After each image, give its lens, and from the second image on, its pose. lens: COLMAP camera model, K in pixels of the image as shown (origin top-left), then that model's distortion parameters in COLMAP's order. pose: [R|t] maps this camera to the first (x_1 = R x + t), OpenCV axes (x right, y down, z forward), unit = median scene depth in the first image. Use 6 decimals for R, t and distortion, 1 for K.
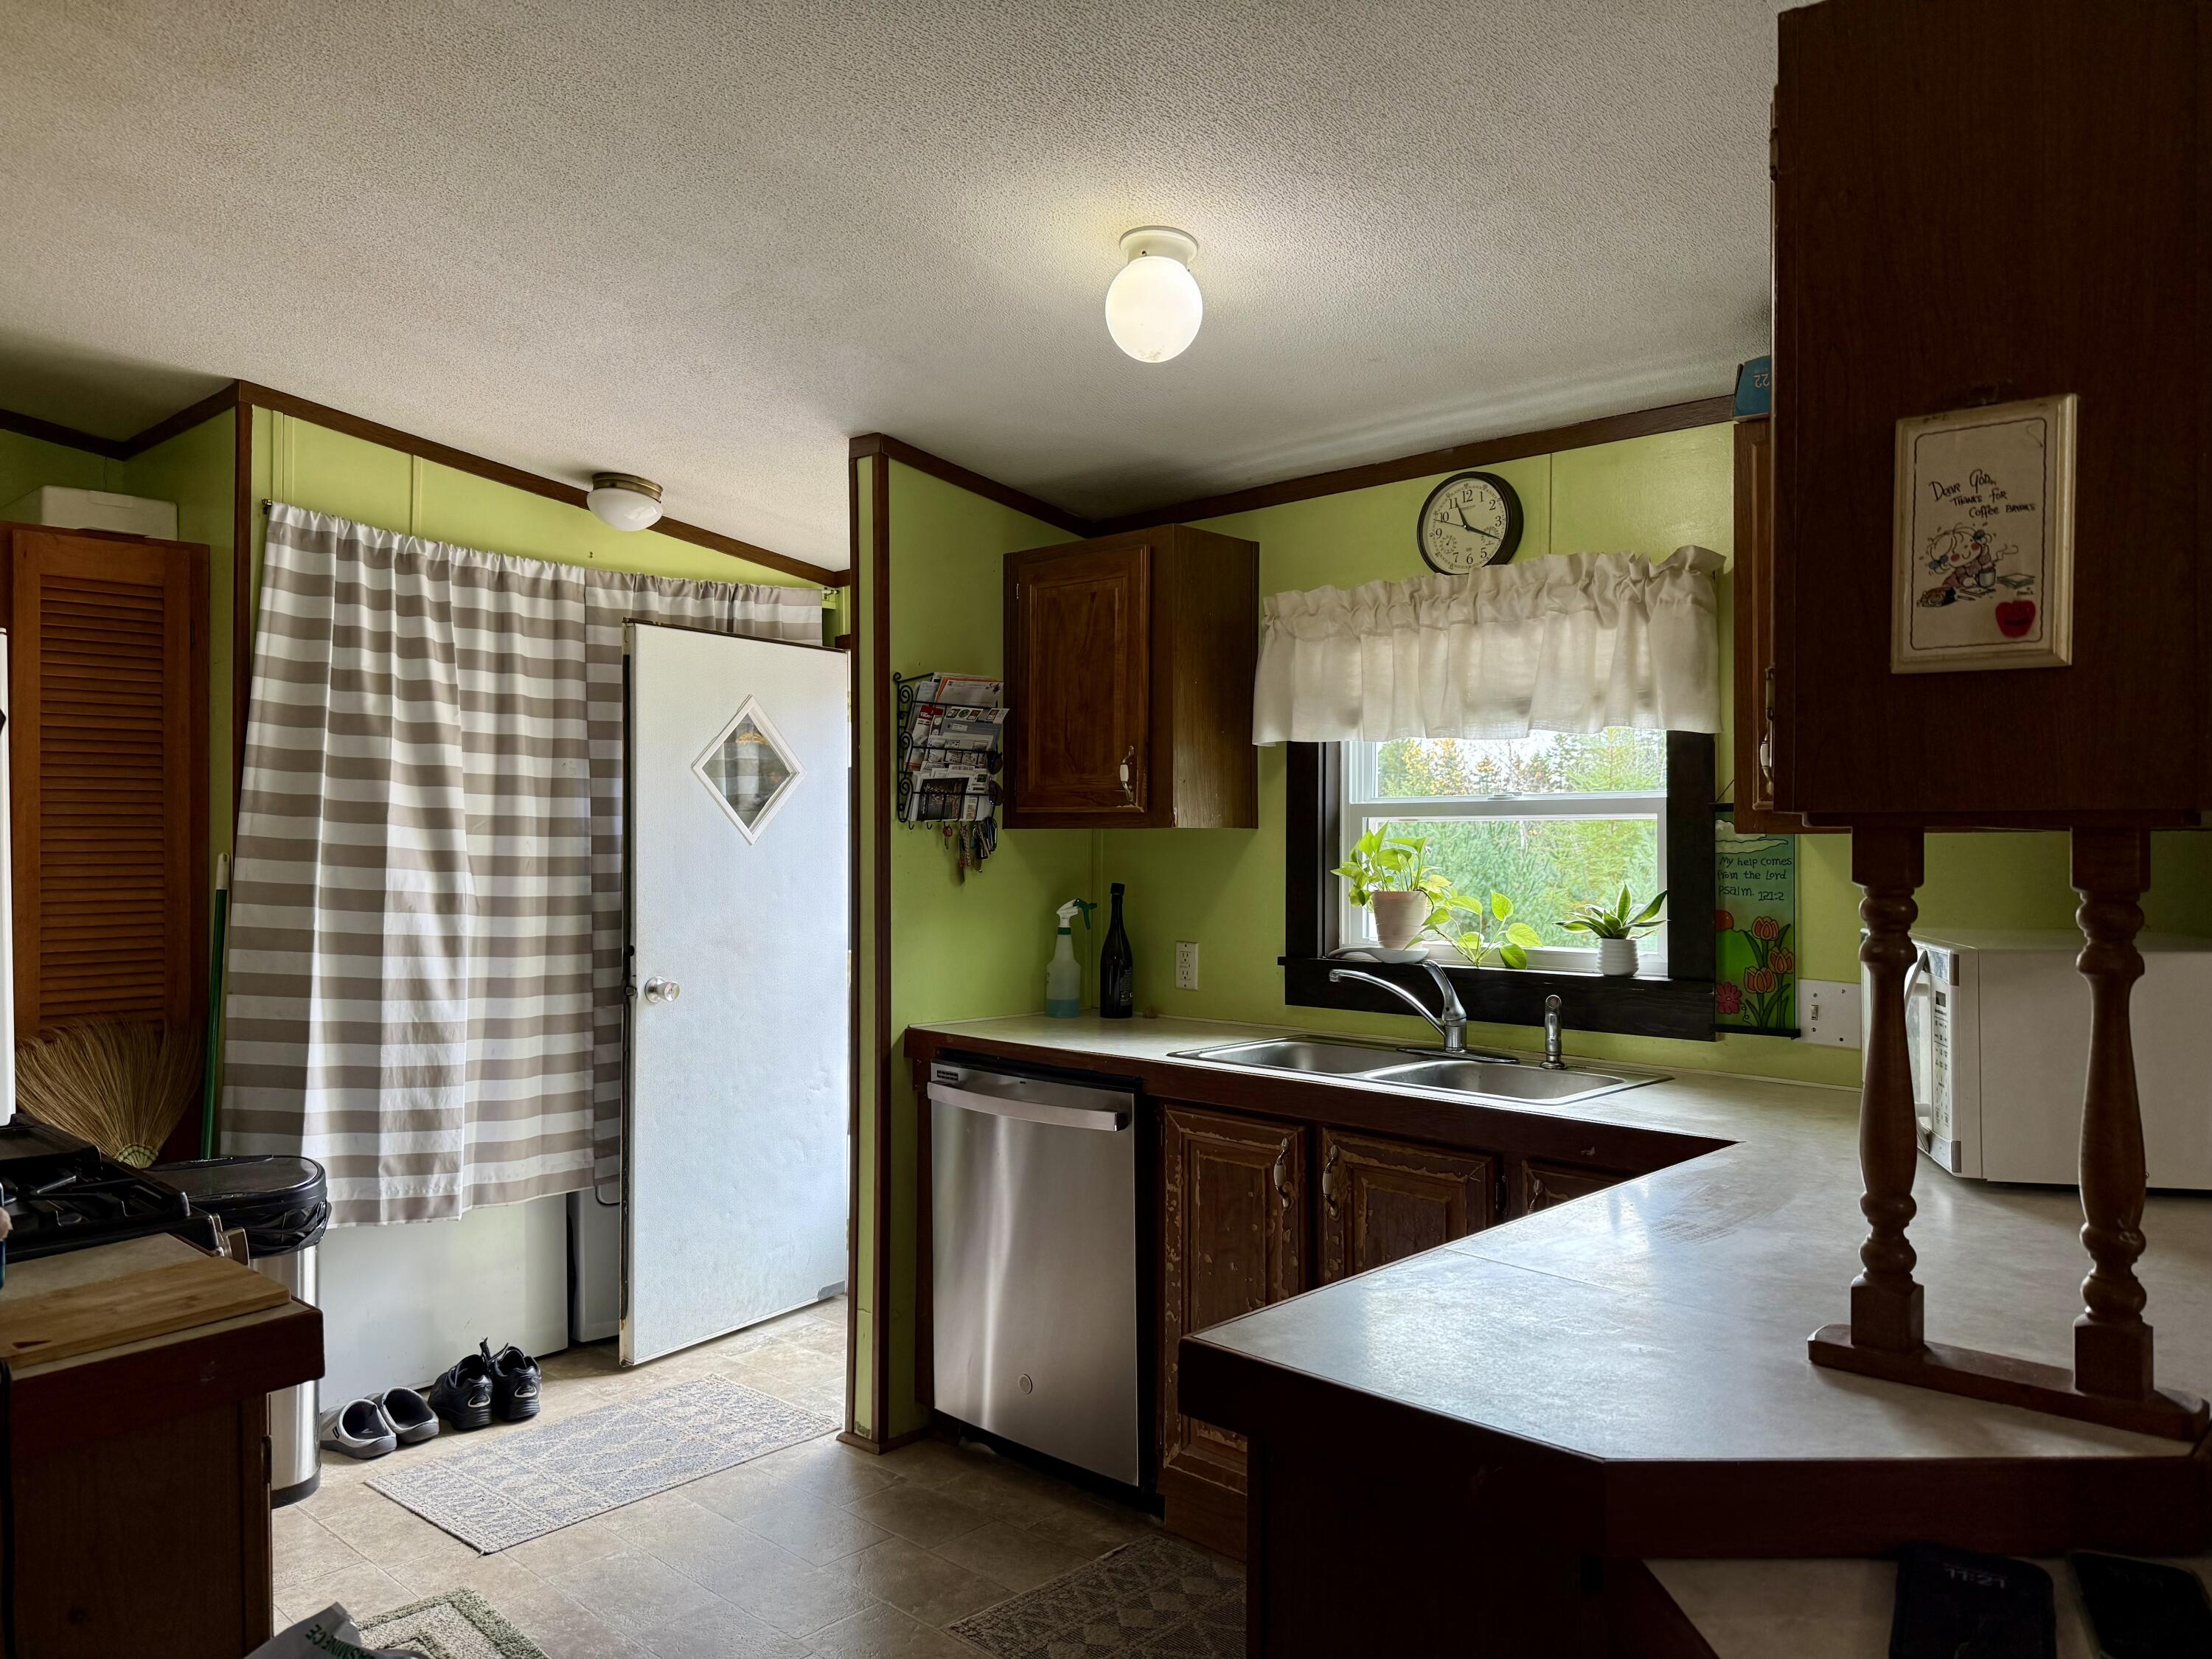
lens RADIAL K [[1542.0, 0, 1106.0], [0, 1542.0, 829.5], [0, 0, 1]] dist [0.118425, -0.167574]
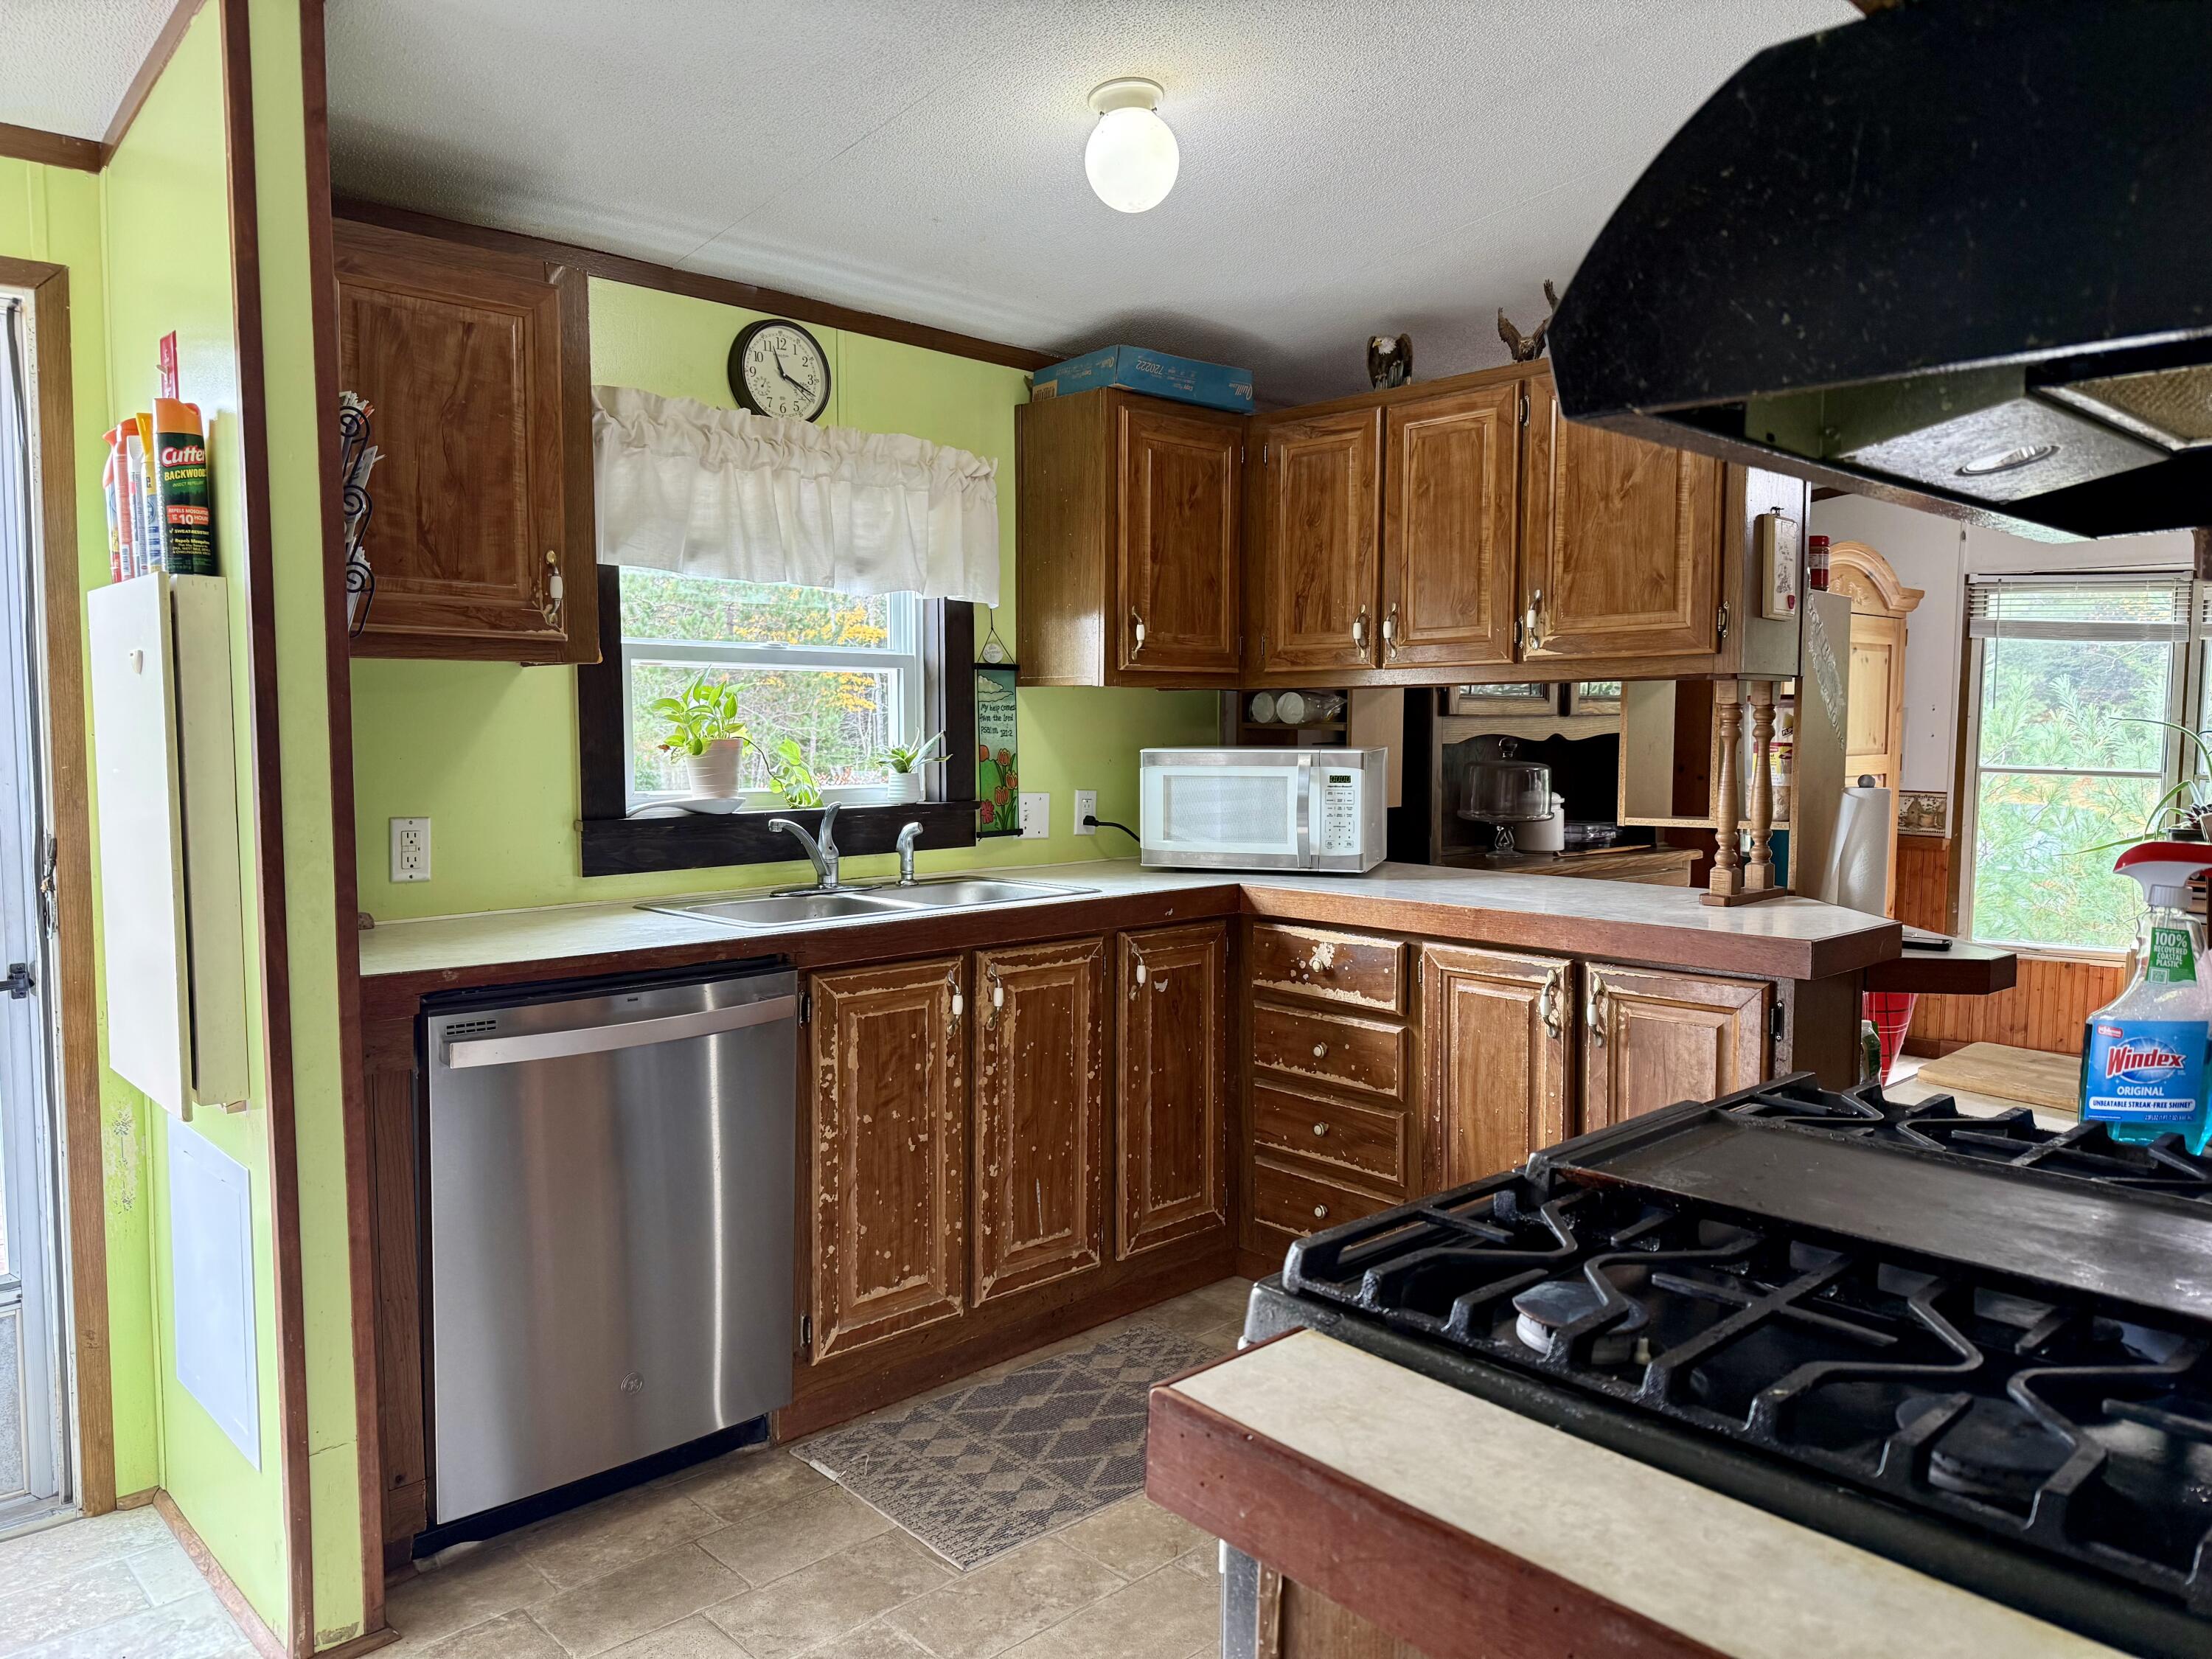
lens RADIAL K [[1542.0, 0, 1106.0], [0, 1542.0, 829.5], [0, 0, 1]] dist [0.118425, -0.167574]
pose [[0.062075, -0.069585, 0.995643, -0.833969], [-0.007893, 0.997501, 0.070207, 0.028791], [-0.998040, -0.012217, 0.061371, 0.768237]]
